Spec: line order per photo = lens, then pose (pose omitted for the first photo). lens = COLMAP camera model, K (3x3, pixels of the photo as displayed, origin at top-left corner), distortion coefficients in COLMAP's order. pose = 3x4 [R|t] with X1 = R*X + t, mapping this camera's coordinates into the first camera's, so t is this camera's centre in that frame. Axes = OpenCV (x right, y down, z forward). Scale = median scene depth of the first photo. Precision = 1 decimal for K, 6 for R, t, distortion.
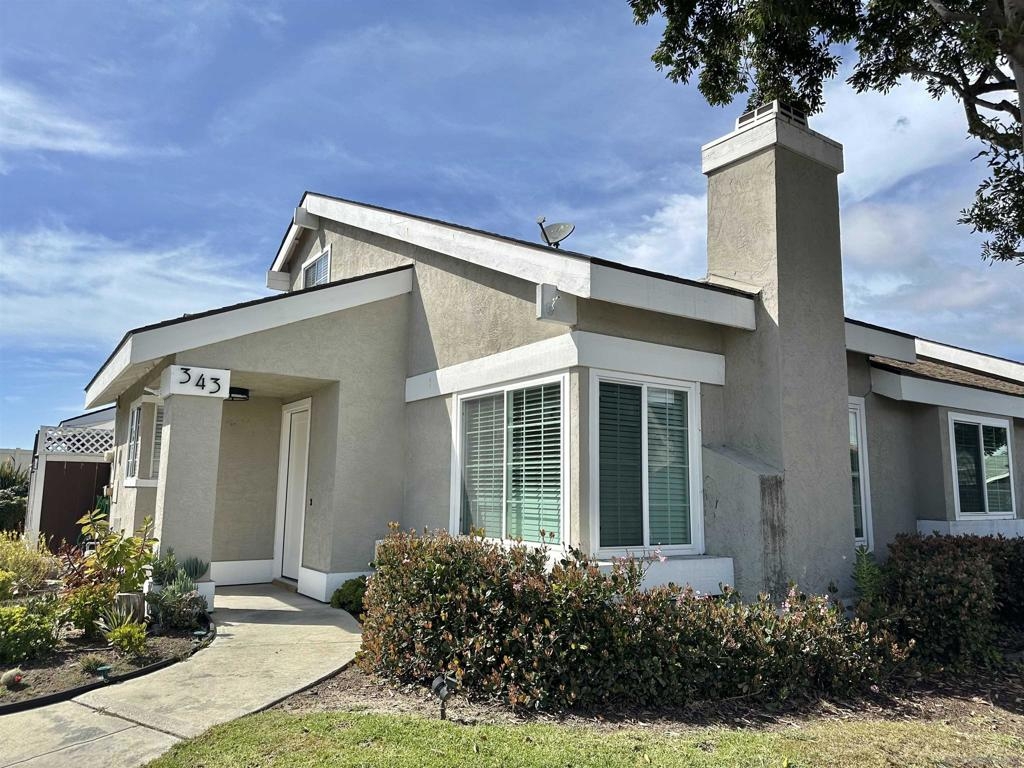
lens RADIAL K [[722.4, 0, 519.7], [0, 722.4, 383.6], [0, 0, 1]] dist [0.081942, -0.098966]
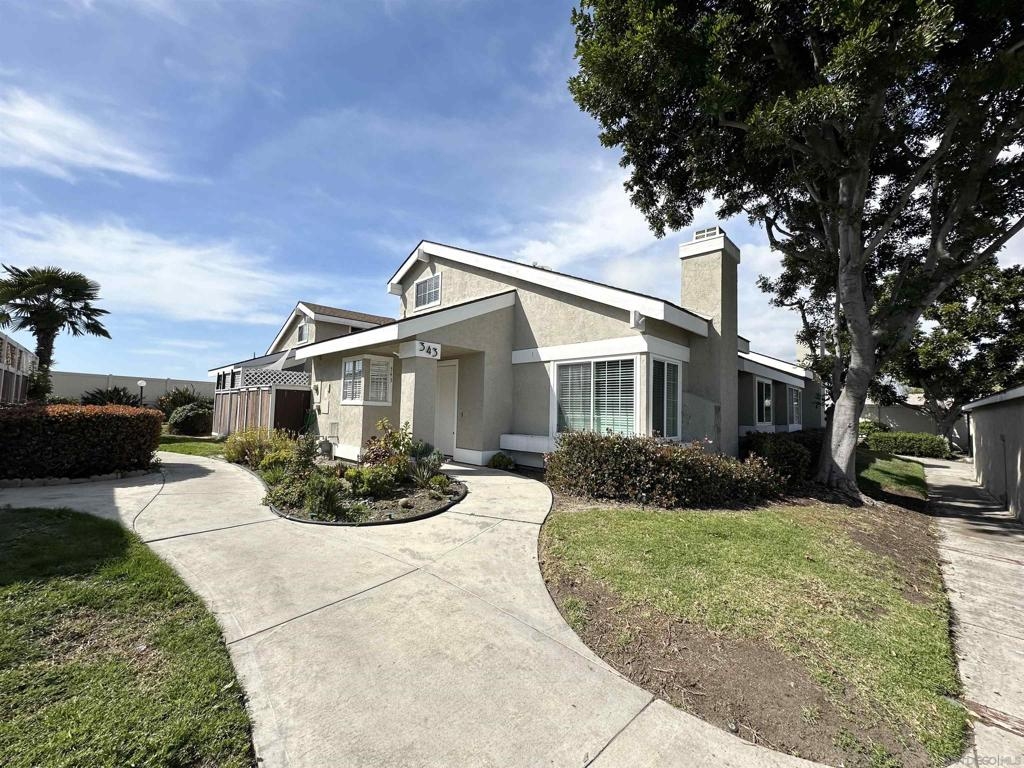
lens RADIAL K [[411.7, 0, 514.9], [0, 411.7, 388.5], [0, 0, 1]] dist [0.015442, 0.000031]
pose [[0.978951, 0.022341, 0.202869, -0.436632], [-0.041717, 0.994909, 0.091742, -0.010764], [-0.199786, -0.098274, 0.974899, -0.073404]]
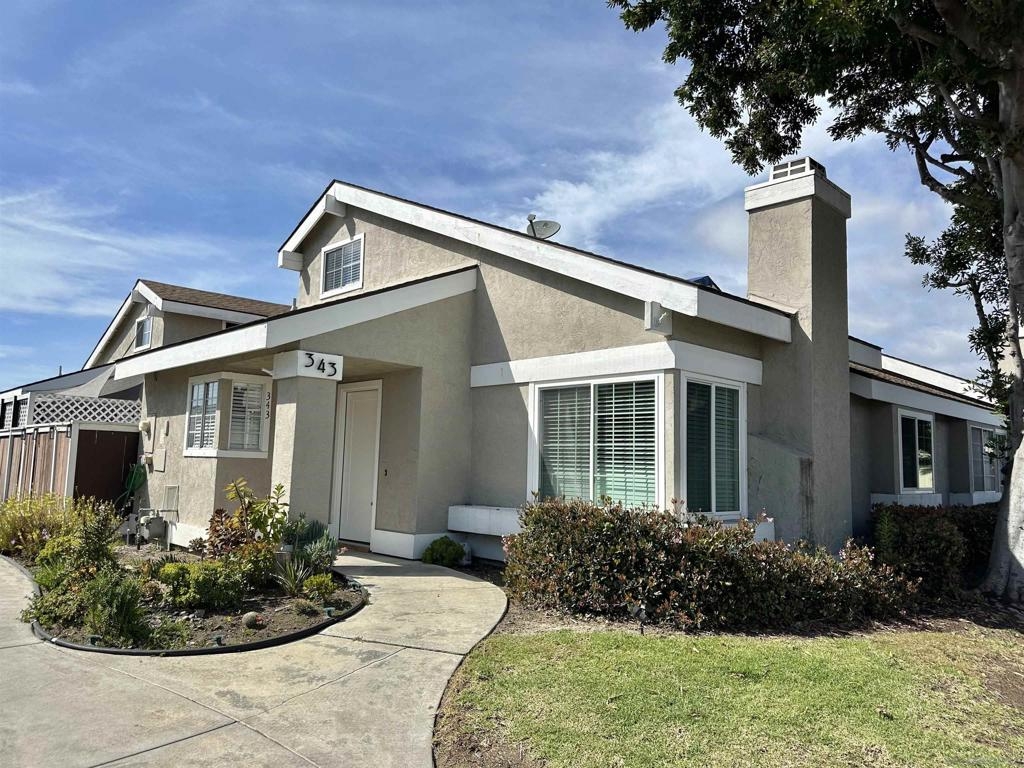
lens RADIAL K [[723.8, 0, 515.8], [0, 723.8, 385.4], [0, 0, 1]] dist [0.120133, -0.158546]
pose [[0.984535, 0.032582, 0.172133, -0.336423], [-0.039588, 0.998515, 0.037420, -0.026487], [-0.170658, -0.043656, 0.984363, -0.161964]]
